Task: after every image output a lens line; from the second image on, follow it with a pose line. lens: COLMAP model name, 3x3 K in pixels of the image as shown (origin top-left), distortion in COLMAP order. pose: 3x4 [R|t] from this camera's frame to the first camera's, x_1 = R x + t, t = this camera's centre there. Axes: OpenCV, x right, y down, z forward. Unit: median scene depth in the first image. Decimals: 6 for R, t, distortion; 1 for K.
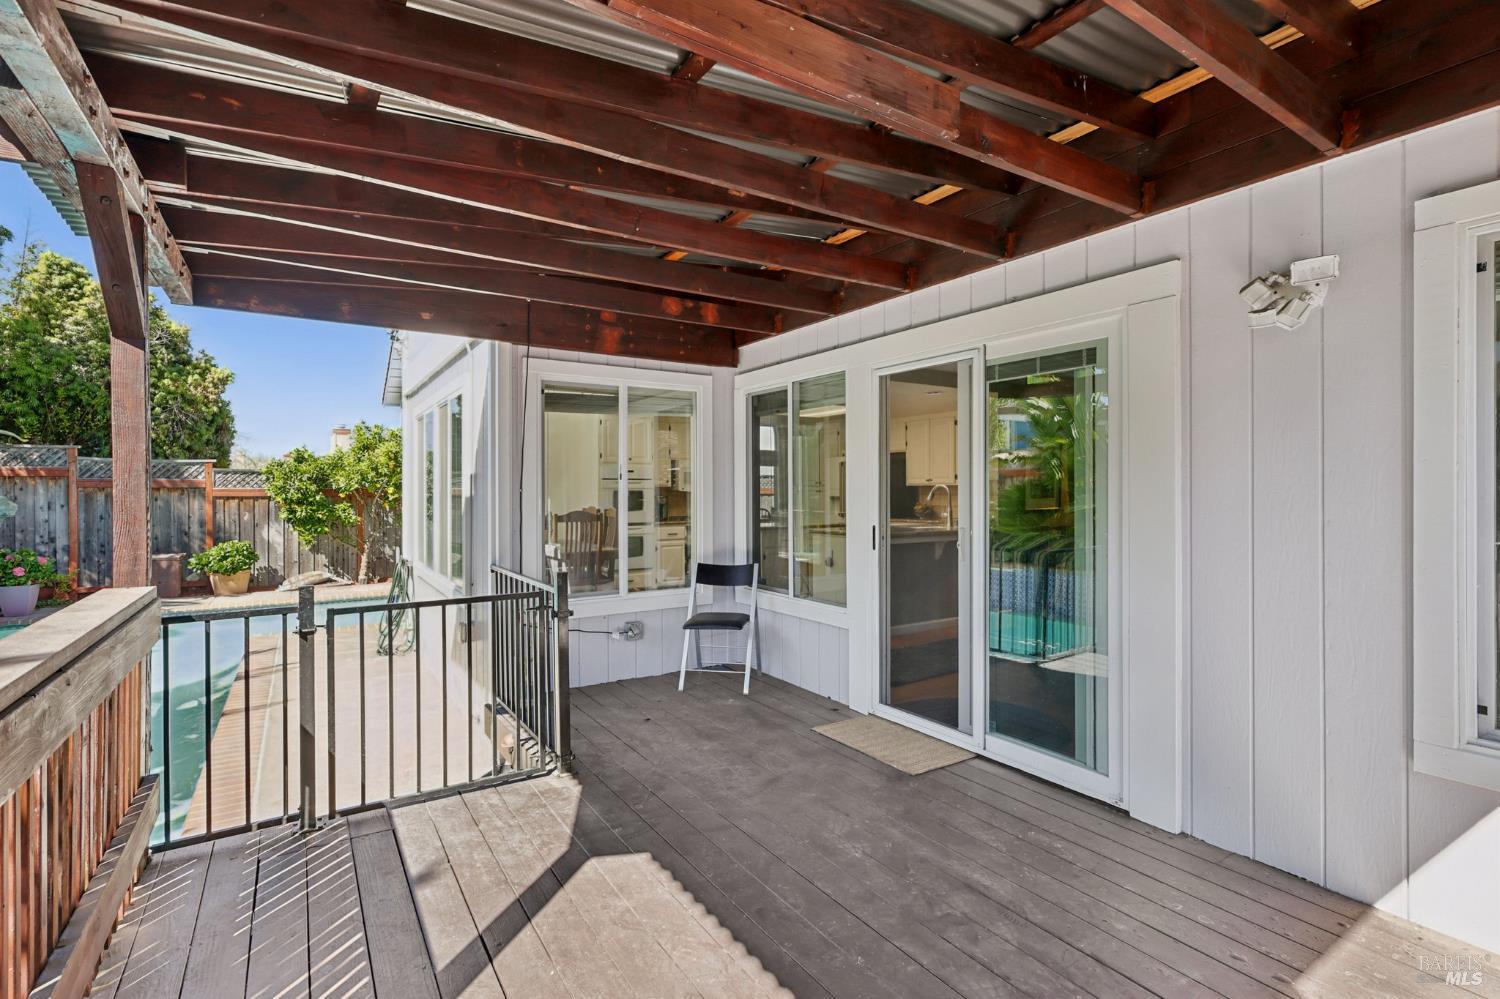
lens RADIAL K [[693.8, 0, 737.9], [0, 693.8, 484.5], [0, 0, 1]] dist [0.002361, -0.000909]
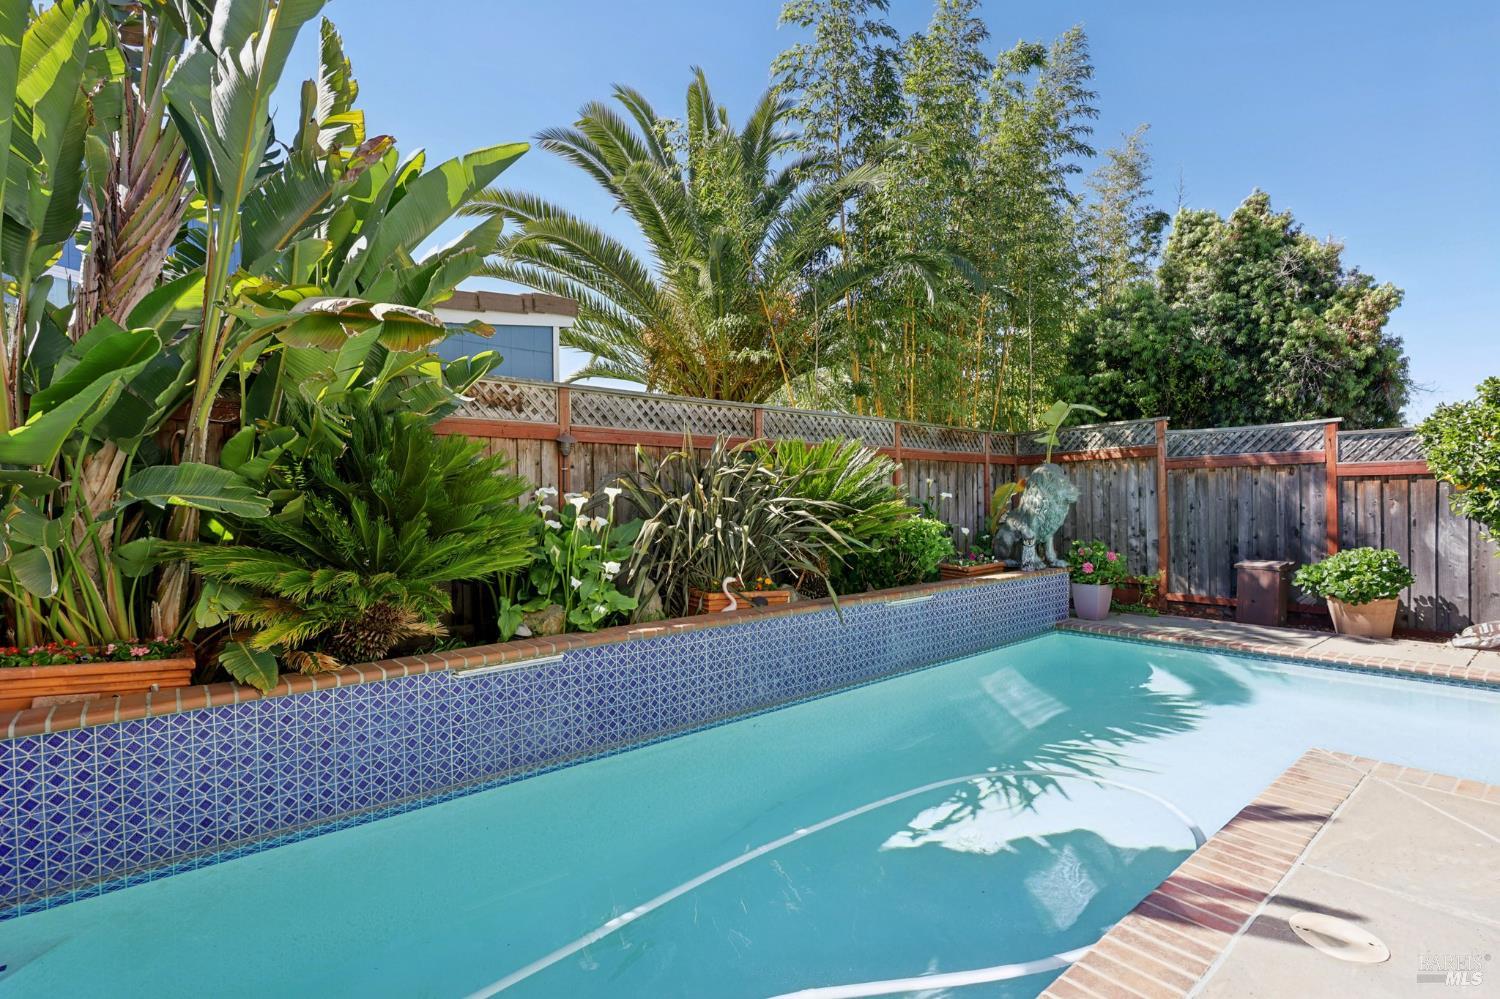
lens RADIAL K [[693.8, 0, 777.3], [0, 693.8, 520.3], [0, 0, 1]] dist [0.002361, -0.000909]
pose [[0.148742, 0.027815, -0.988485, -0.201264], [0.026279, 0.999140, 0.032070, 0.023465], [0.988527, -0.030746, 0.147884, 0.395089]]
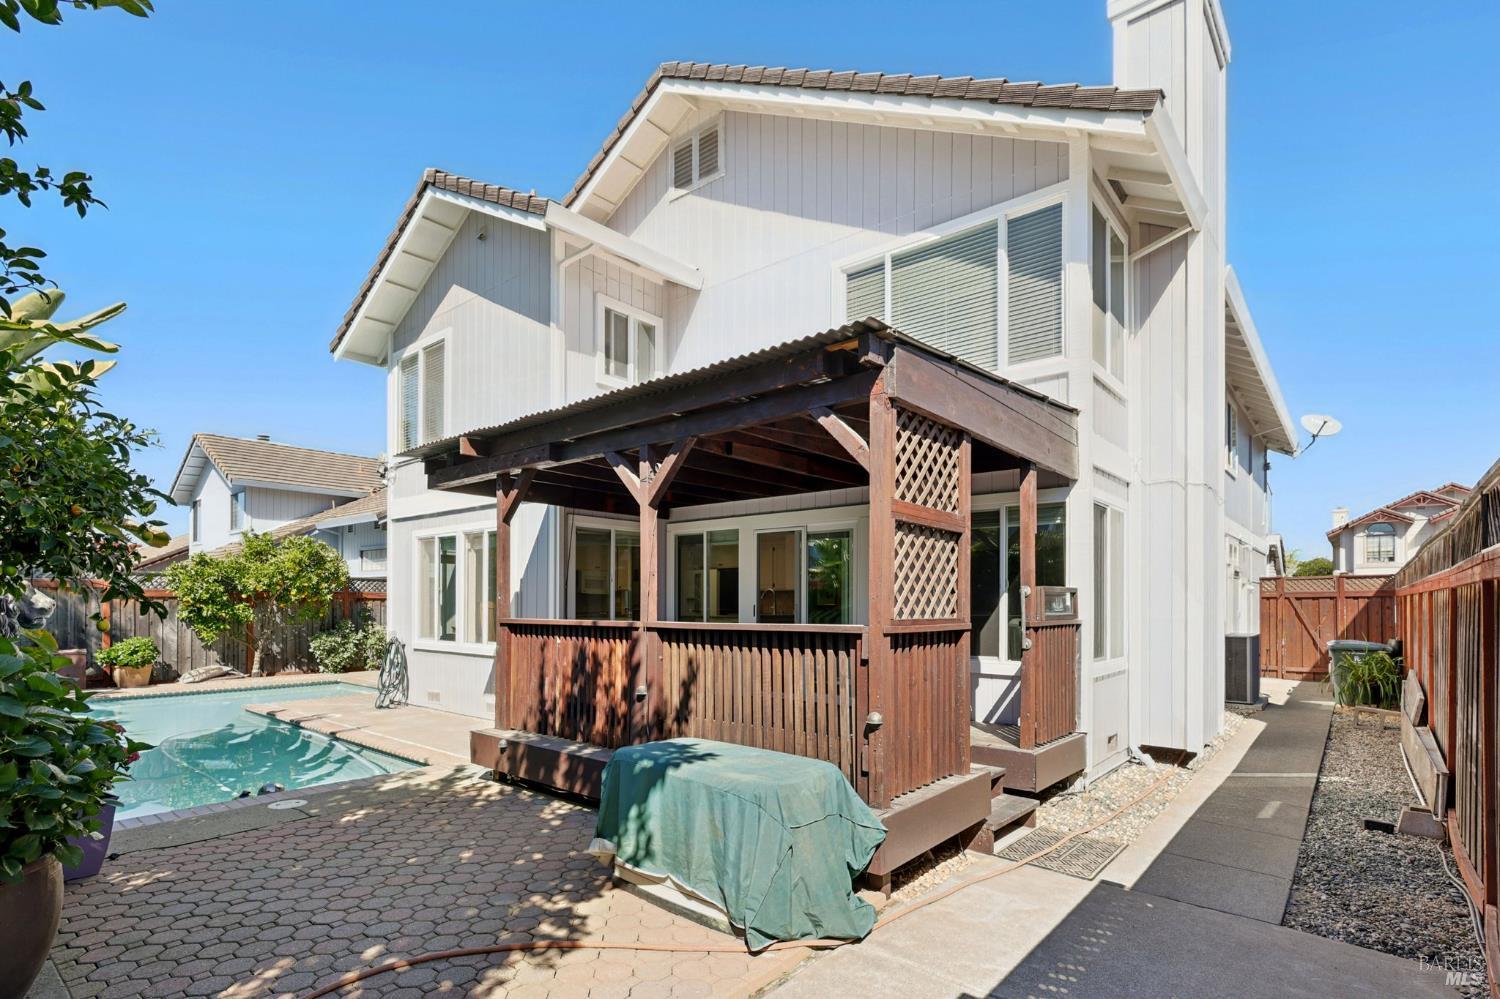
lens RADIAL K [[693.8, 0, 742.4], [0, 693.8, 605.5], [0, 0, 1]] dist [0.002361, -0.000909]
pose [[0.955636, 0.004703, 0.294513, -0.139403], [-0.008059, 0.999916, 0.010181, 0.012959], [-0.294440, -0.012103, 0.955593, -0.304377]]
